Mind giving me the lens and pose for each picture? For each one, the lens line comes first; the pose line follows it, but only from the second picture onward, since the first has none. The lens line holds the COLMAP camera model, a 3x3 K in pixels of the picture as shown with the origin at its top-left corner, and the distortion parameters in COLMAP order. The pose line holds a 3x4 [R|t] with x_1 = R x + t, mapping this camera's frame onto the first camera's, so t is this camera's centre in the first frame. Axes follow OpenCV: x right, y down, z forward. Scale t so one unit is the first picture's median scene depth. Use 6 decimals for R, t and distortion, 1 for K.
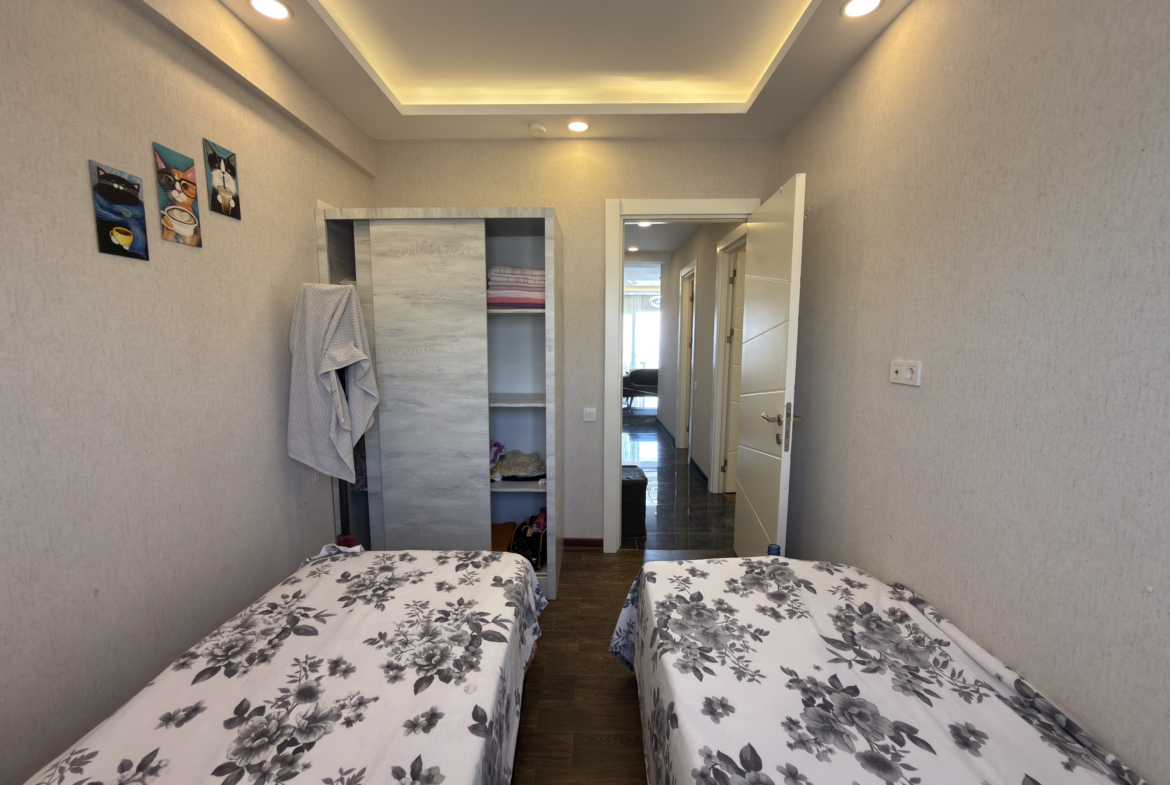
lens RADIAL K [[465.4, 0, 585.2], [0, 465.4, 387.4], [0, 0, 1]] dist [0.000107, 0.000144]
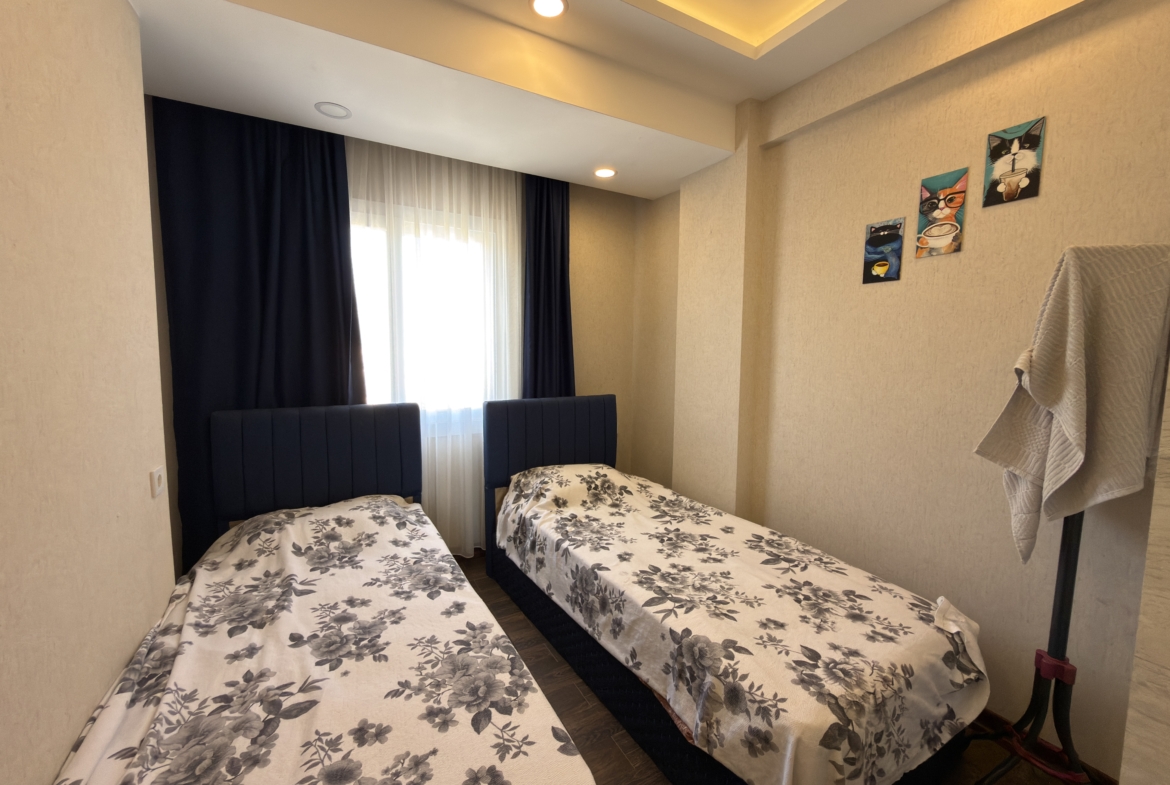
lens RADIAL K [[465.4, 0, 585.2], [0, 465.4, 387.4], [0, 0, 1]] dist [0.000107, 0.000144]
pose [[-0.863828, 0.028360, -0.502987, 0.468416], [-0.069487, 0.982164, 0.174715, -0.141115], [0.498971, 0.185874, -0.846451, 1.681536]]
